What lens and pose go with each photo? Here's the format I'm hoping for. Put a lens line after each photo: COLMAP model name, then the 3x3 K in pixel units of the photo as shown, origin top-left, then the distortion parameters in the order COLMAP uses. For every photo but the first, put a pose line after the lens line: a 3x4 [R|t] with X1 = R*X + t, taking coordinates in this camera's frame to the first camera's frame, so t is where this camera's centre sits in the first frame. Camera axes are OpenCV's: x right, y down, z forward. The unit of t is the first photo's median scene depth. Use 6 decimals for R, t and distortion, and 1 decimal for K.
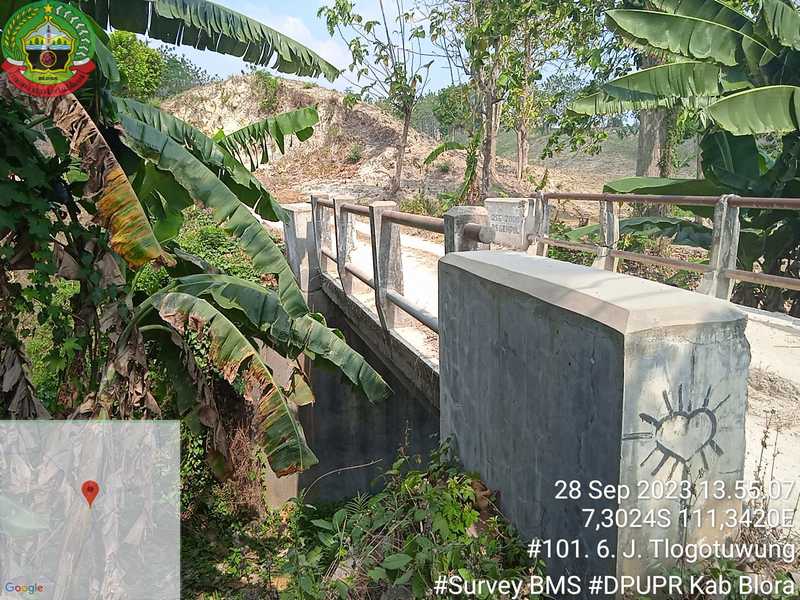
lens RADIAL K [[660.7, 0, 398.7], [0, 660.7, 301.5], [0, 0, 1]] dist [0.059831, -0.065050]
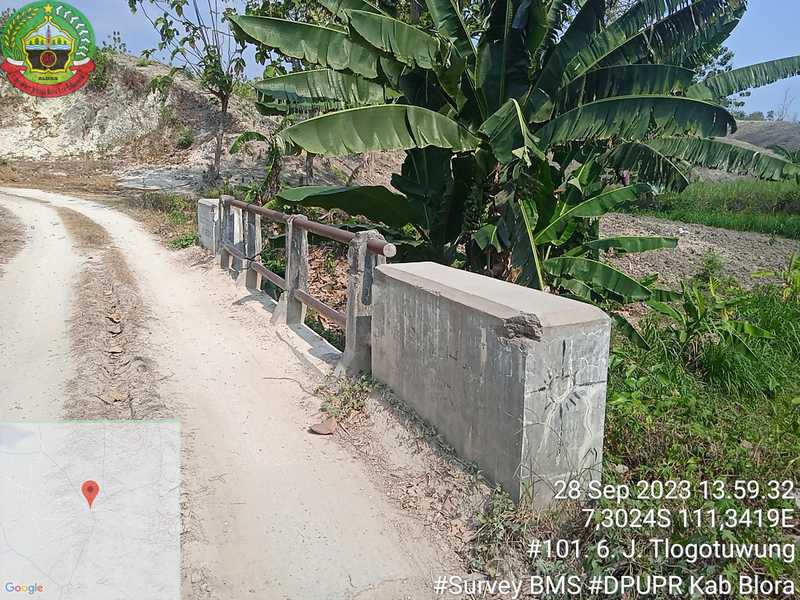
lens RADIAL K [[660.7, 0, 399.5], [0, 660.7, 299.5], [0, 0, 1]] dist [0.059831, -0.065050]
pose [[0.986664, -0.010448, 0.162434, 0.375463], [0.007147, 0.999756, 0.020890, -0.041892], [-0.162613, -0.019451, 0.986498, 0.002464]]
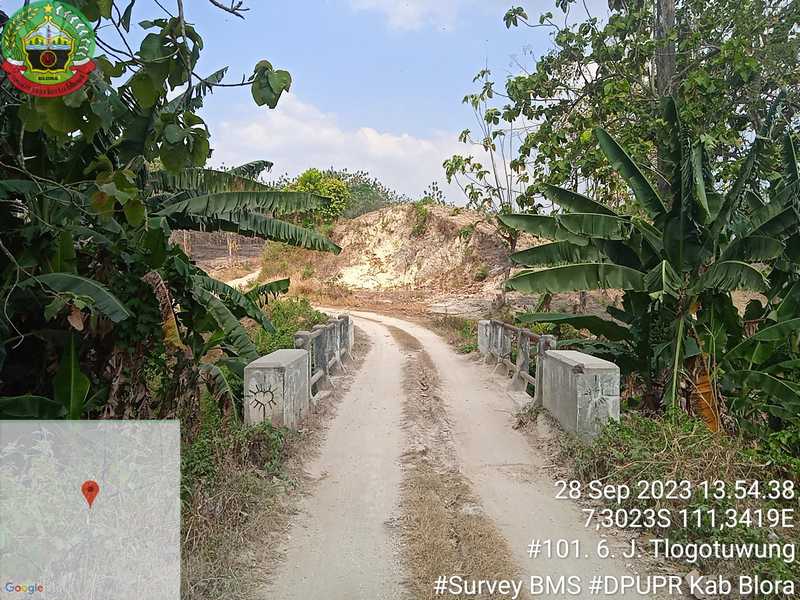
lens RADIAL K [[660.7, 0, 401.5], [0, 660.7, 305.3], [0, 0, 1]] dist [0.059831, -0.065050]
pose [[0.963746, 0.031512, -0.264956, 0.496405], [-0.071924, 0.986926, -0.144236, 0.039268], [0.256946, 0.158063, 0.953412, -0.564083]]
